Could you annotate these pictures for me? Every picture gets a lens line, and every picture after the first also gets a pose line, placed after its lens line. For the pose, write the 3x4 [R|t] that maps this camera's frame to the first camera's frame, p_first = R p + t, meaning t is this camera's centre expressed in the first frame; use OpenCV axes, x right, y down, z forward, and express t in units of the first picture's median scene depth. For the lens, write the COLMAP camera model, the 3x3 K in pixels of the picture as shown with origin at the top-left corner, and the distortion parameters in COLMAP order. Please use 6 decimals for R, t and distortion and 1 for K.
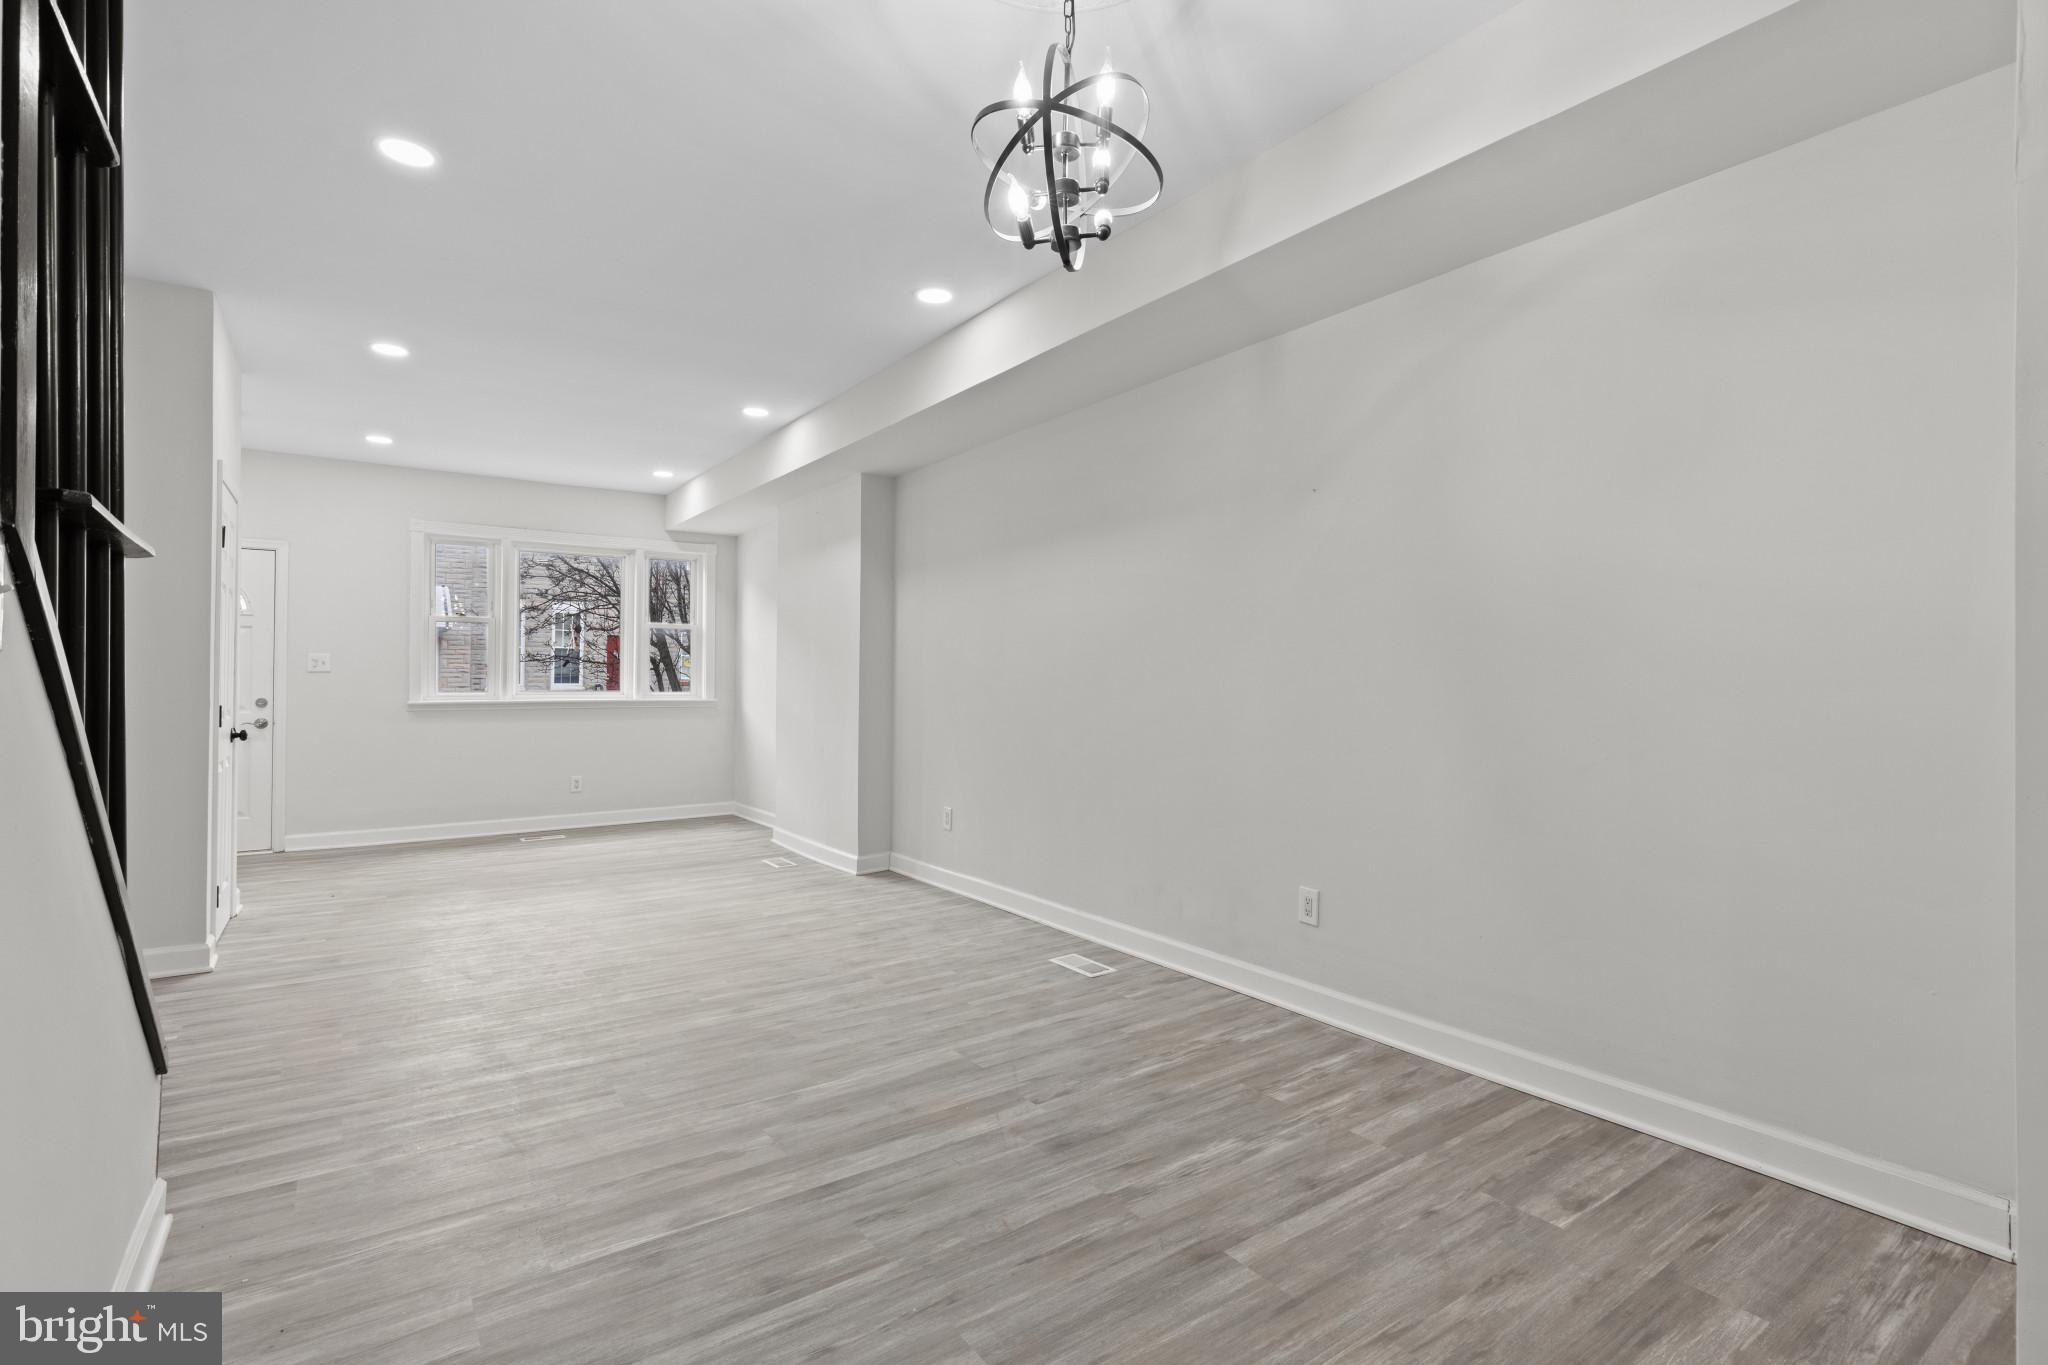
lens RADIAL K [[955.4, 0, 1044.6], [0, 955.4, 668.2], [0, 0, 1]] dist [0.001748, 0.000230]
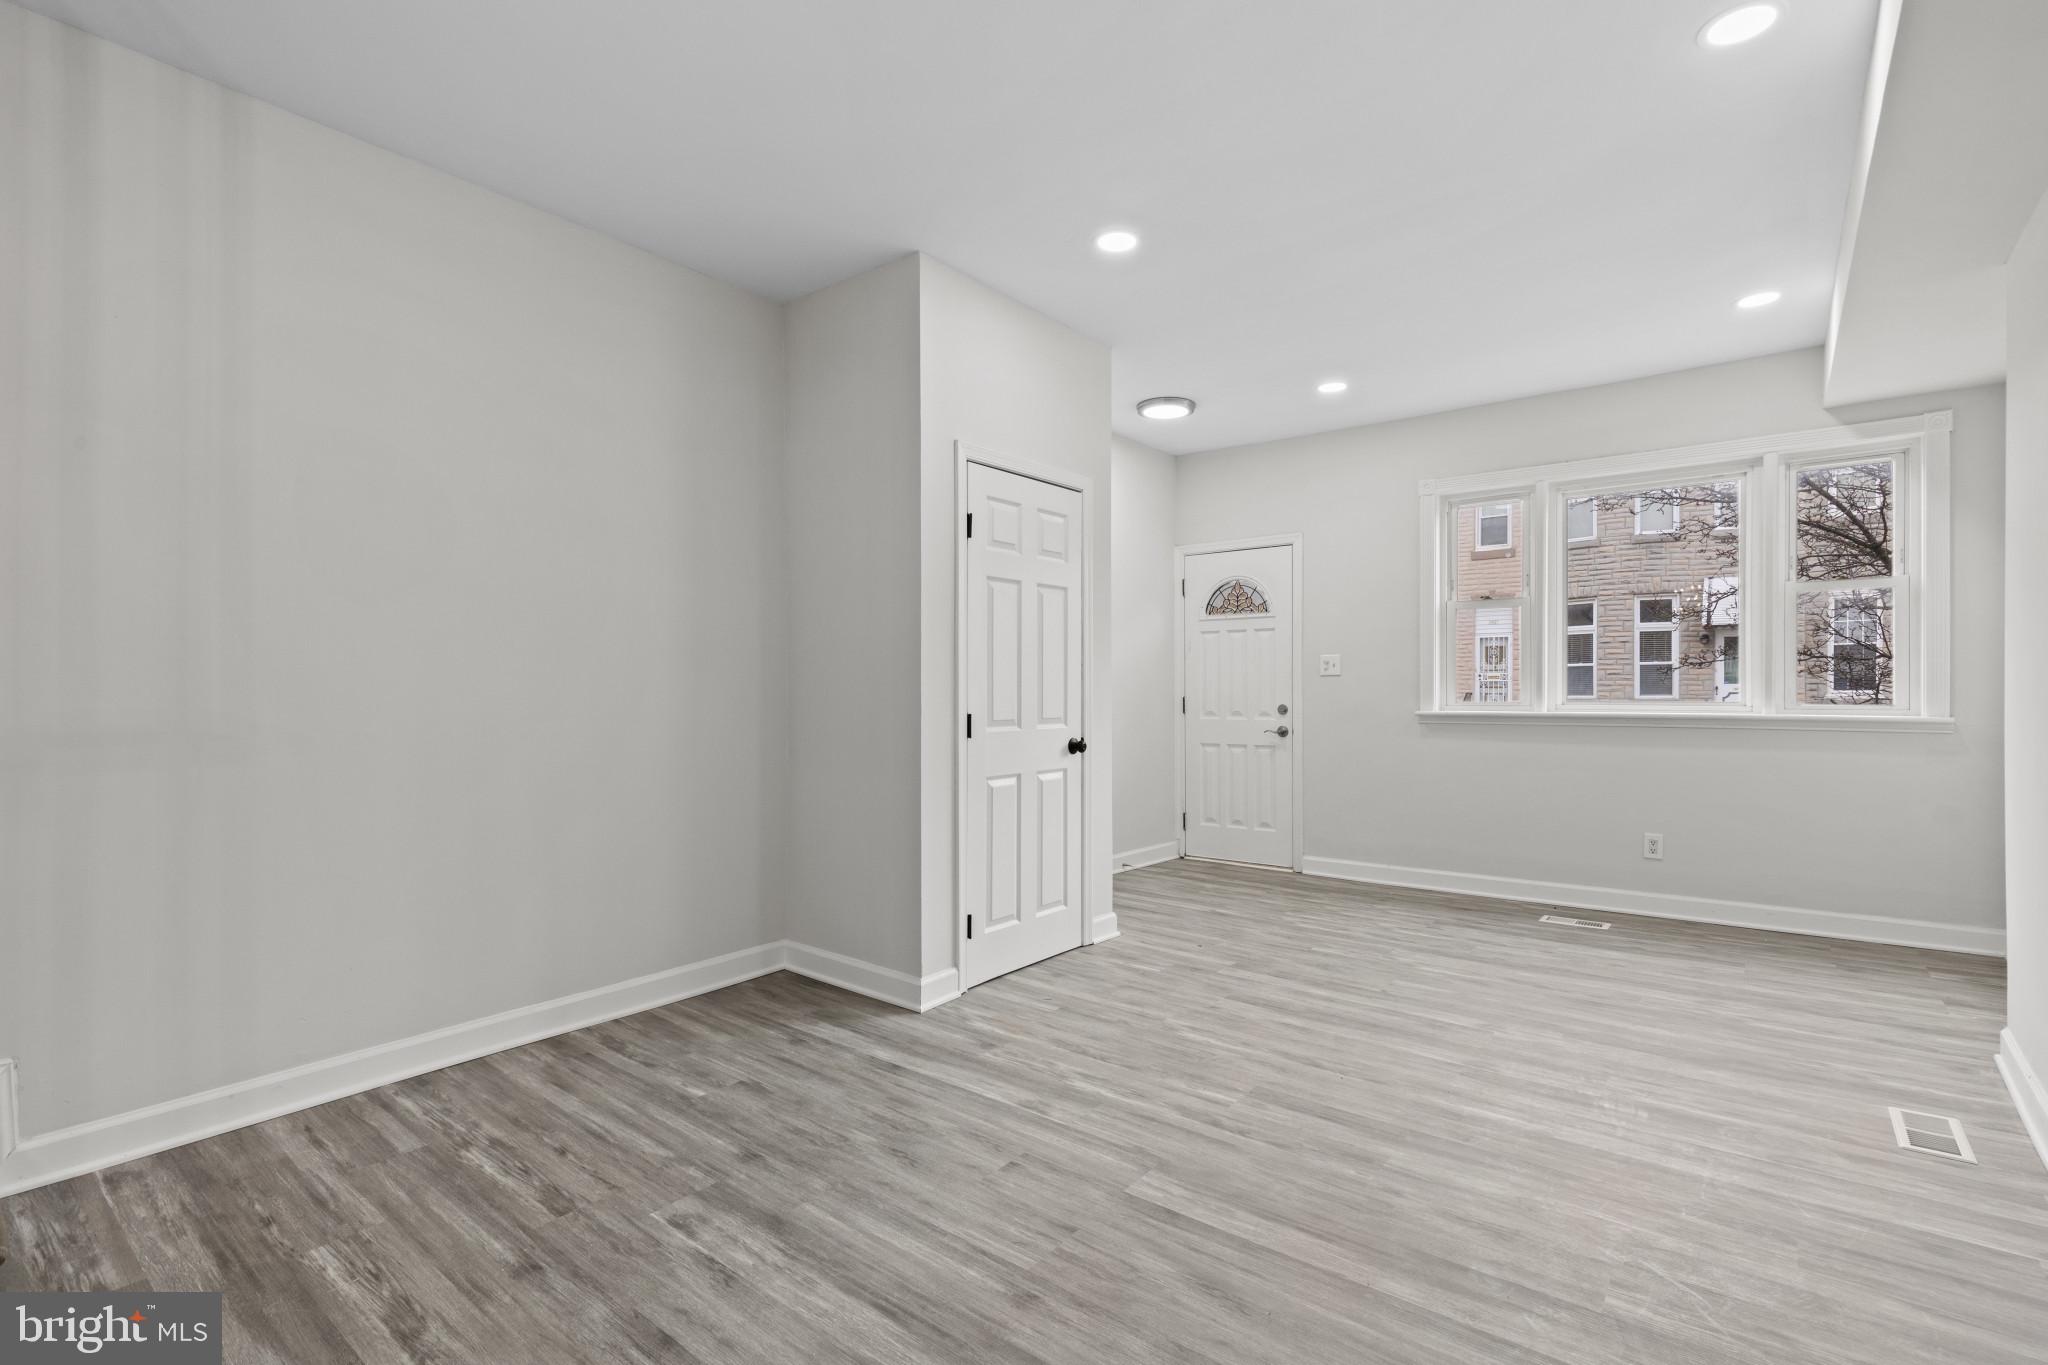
lens RADIAL K [[948.2, 0, 1034.2], [0, 948.2, 682.5], [0, 0, 1]] dist [0.016363, -0.006184]
pose [[0.276398, -0.009412, -0.960997, 0.005354], [0.016752, 0.999847, -0.004975, 0.009956], [0.960897, -0.014724, 0.276514, 0.496791]]
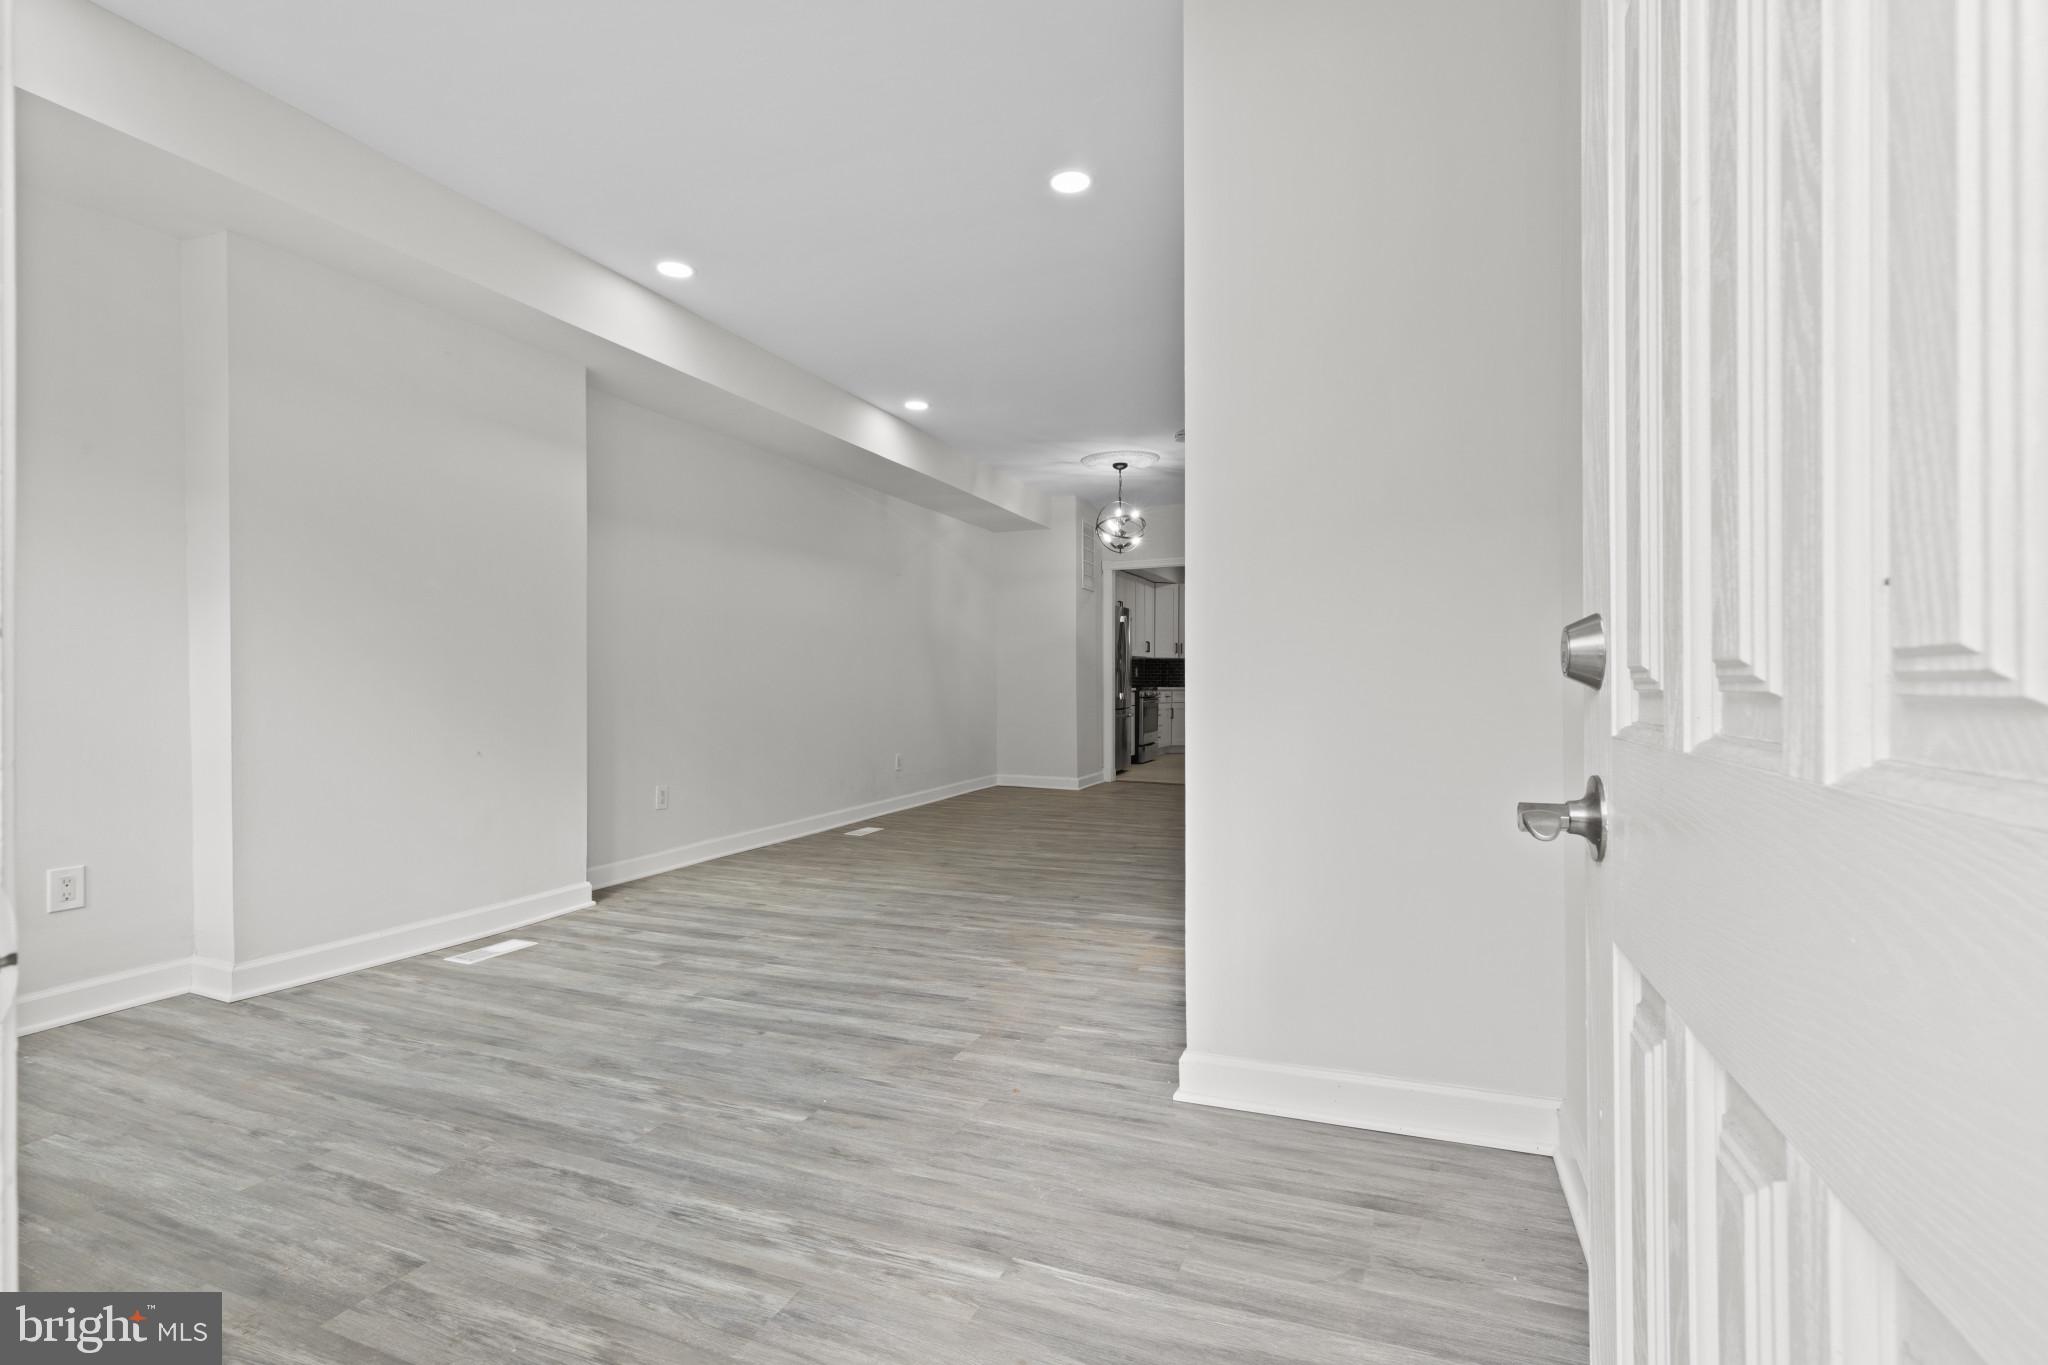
lens RADIAL K [[924.2, 0, 1024.0], [0, 924.2, 682.5], [0, 0, 1]] dist [0.001925, 0.000115]
pose [[-0.520651, 0.004027, 0.853760, -0.867483], [-0.003076, 0.999974, -0.006593, 0.039223], [-0.853764, -0.006059, -0.520625, 0.950759]]
